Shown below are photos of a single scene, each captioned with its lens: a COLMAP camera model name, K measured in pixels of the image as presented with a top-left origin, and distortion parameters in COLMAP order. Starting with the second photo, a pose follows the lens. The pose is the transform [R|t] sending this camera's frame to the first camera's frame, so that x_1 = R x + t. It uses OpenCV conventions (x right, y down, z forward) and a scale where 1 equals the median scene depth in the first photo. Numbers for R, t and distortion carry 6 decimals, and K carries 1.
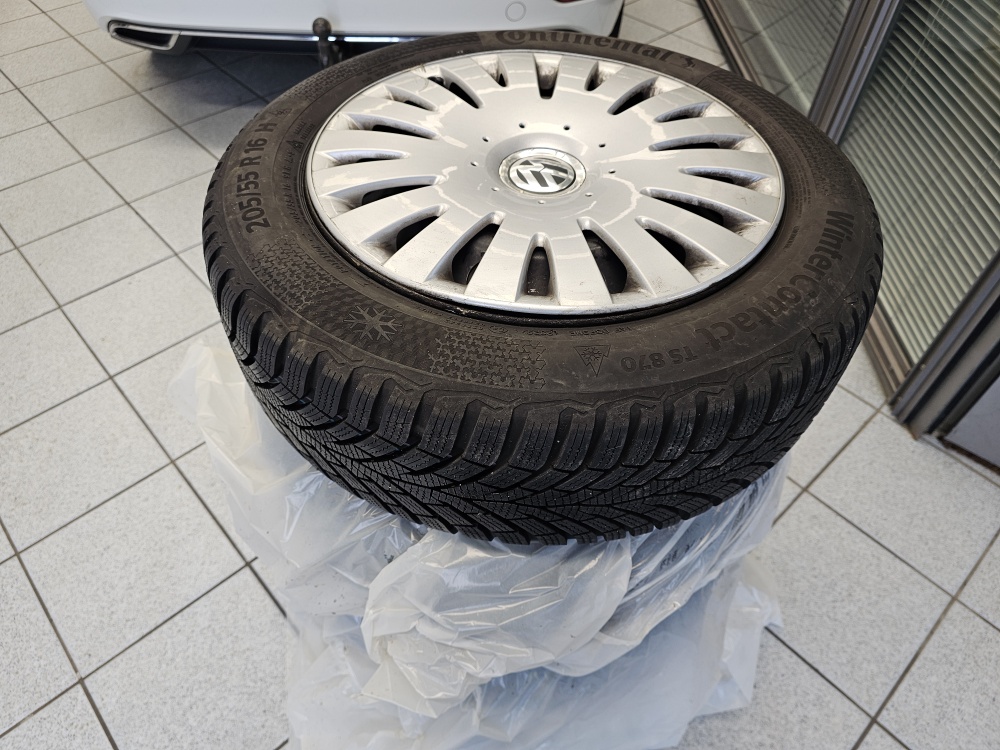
lens RADIAL K [[678.2, 0, 500.0], [0, 678.2, 375.0], [0, 0, 1]] dist [0.037255, -0.038466]
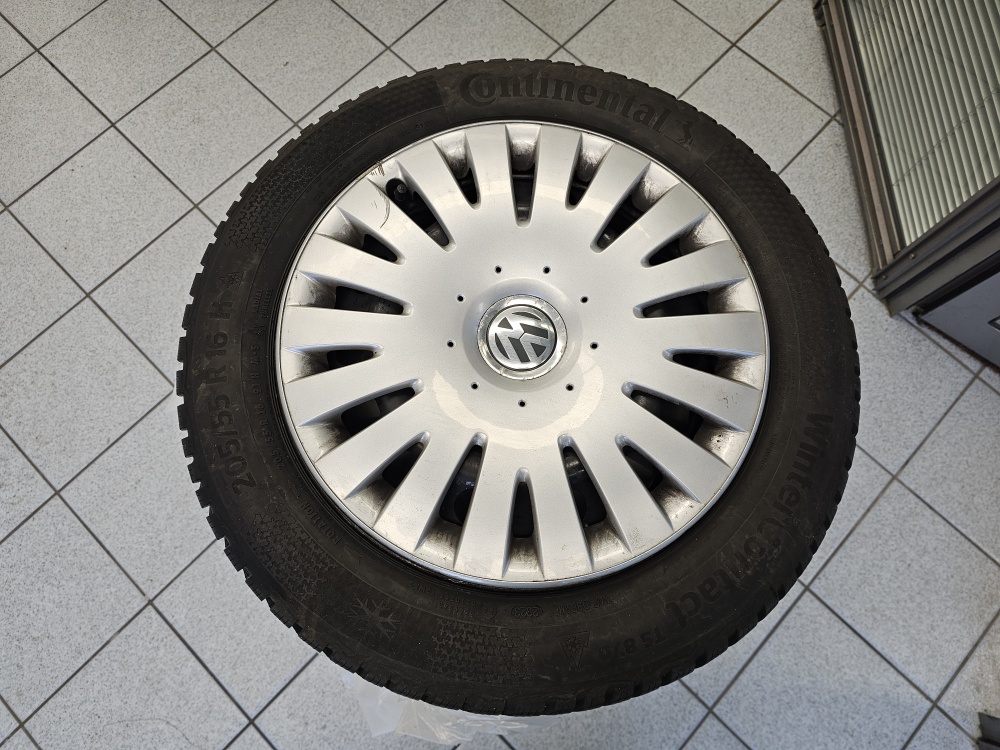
lens RADIAL K [[671.2, 0, 507.4], [0, 671.2, 374.2], [0, 0, 1]] dist [0.052546, -0.050588]
pose [[0.998361, -0.056055, 0.011577, 0.016007], [0.046059, 0.906857, 0.418914, -0.373496], [-0.033981, -0.417694, 0.907952, 0.069763]]
